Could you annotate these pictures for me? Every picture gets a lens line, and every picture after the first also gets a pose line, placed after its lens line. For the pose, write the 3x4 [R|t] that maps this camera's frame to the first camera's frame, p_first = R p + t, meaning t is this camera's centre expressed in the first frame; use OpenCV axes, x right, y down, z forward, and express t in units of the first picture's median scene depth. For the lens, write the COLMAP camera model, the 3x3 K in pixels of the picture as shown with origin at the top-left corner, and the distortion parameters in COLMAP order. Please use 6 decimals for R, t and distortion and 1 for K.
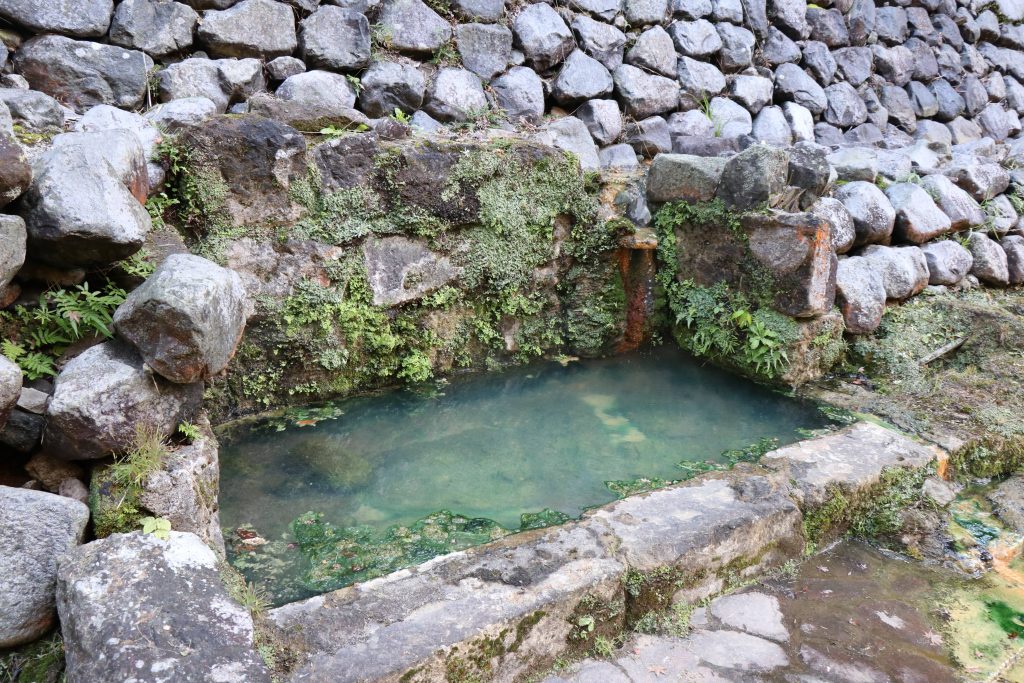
lens RADIAL K [[811.9, 0, 501.7], [0, 811.9, 343.5], [0, 0, 1]] dist [-0.012937, 0.015222]
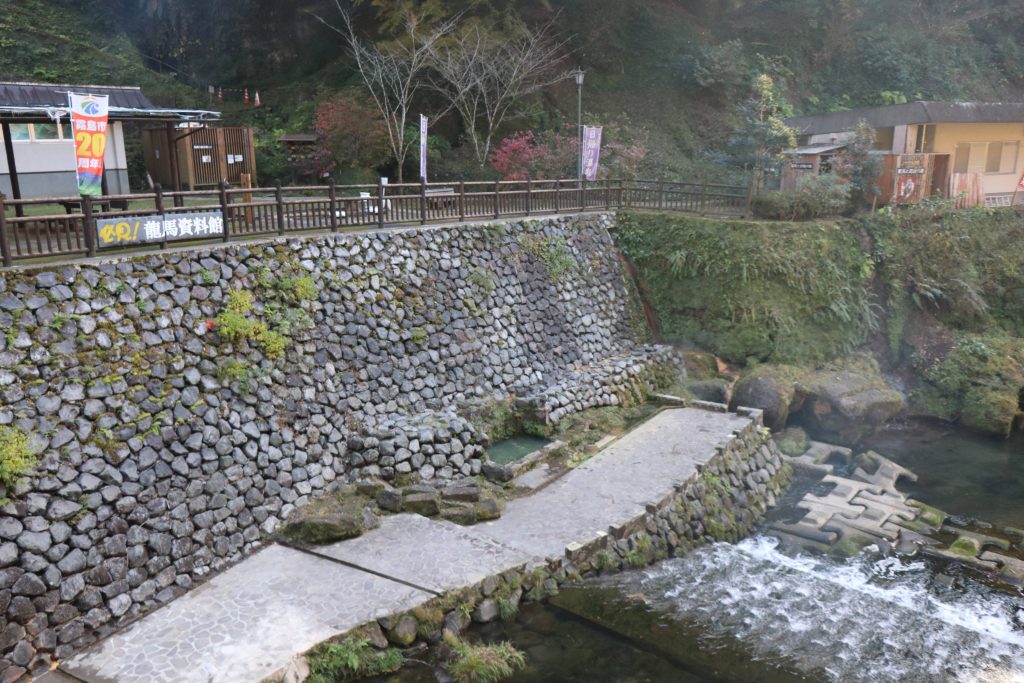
lens RADIAL K [[811.9, 0, 501.7], [0, 811.9, 343.5], [0, 0, 1]] dist [-0.012937, 0.015222]
pose [[0.947406, -0.113736, 0.299141, -1.564168], [0.136809, 0.988940, -0.057284, -0.307556], [-0.289318, 0.095196, 0.952488, -4.401410]]
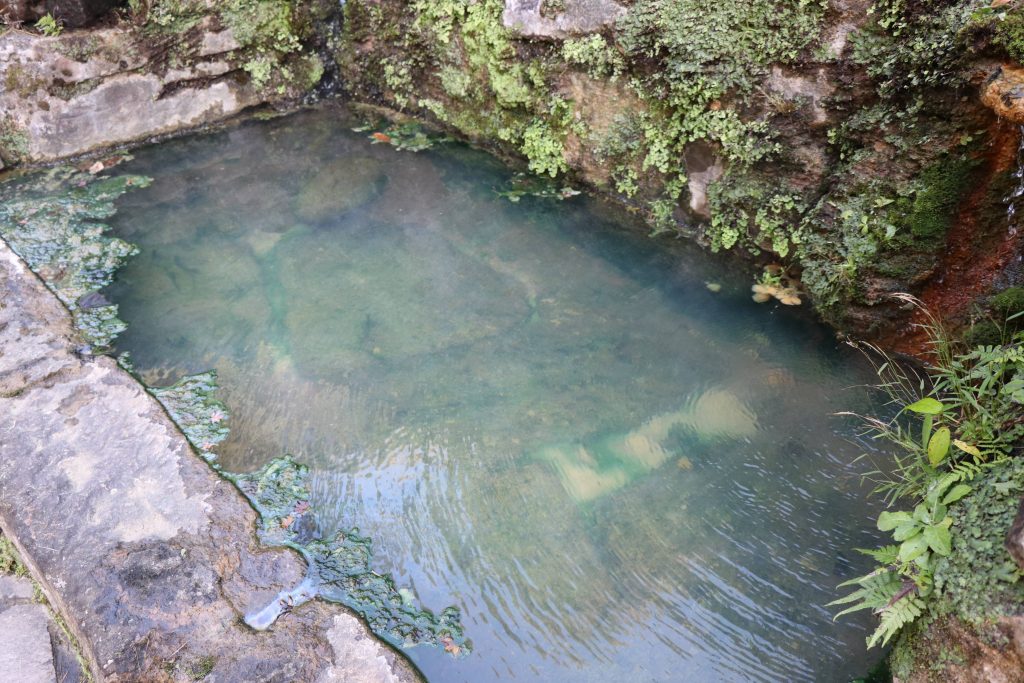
lens RADIAL K [[811.9, 0, 501.7], [0, 811.9, 343.5], [0, 0, 1]] dist [-0.012937, 0.015222]
pose [[0.201393, 0.560821, -0.803069, 0.444694], [-0.306981, 0.814701, 0.491960, -0.138395], [0.930163, 0.147450, 0.336237, 0.705860]]
